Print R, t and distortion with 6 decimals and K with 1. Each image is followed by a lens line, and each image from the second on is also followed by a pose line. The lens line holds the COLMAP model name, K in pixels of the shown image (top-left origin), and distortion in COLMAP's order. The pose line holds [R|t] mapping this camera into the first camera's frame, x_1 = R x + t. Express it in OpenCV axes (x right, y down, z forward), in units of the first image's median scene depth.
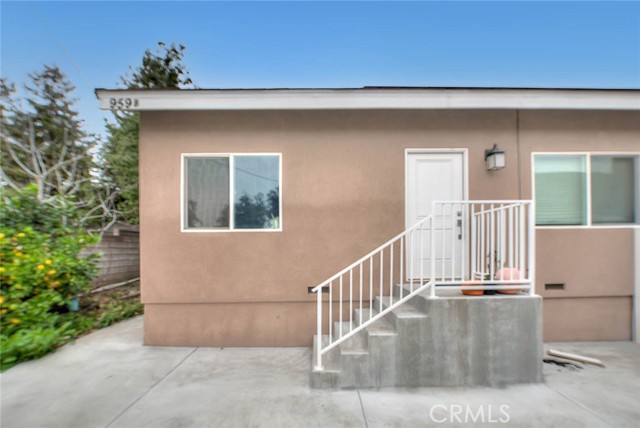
lens RADIAL K [[263.4, 0, 328.1], [0, 263.4, 245.6], [0, 0, 1]] dist [-0.002037, -0.001372]
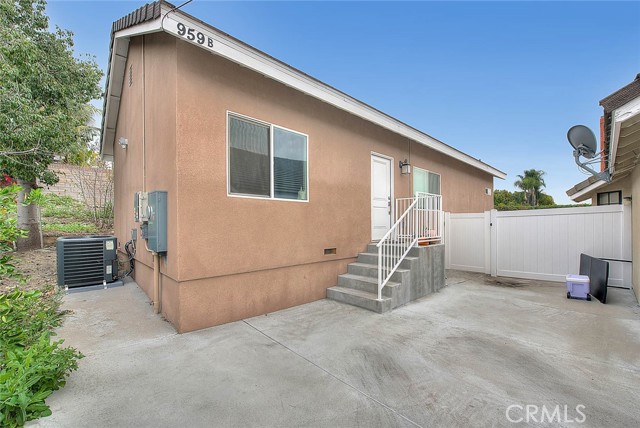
lens RADIAL K [[263.4, 0, 321.0], [0, 263.4, 219.7], [0, 0, 1]] dist [-0.002037, -0.001372]
pose [[0.736995, 0.017851, 0.675662, -0.928089], [-0.014614, 0.999838, -0.010476, 0.033040], [-0.675740, -0.002154, 0.737137, 0.112908]]
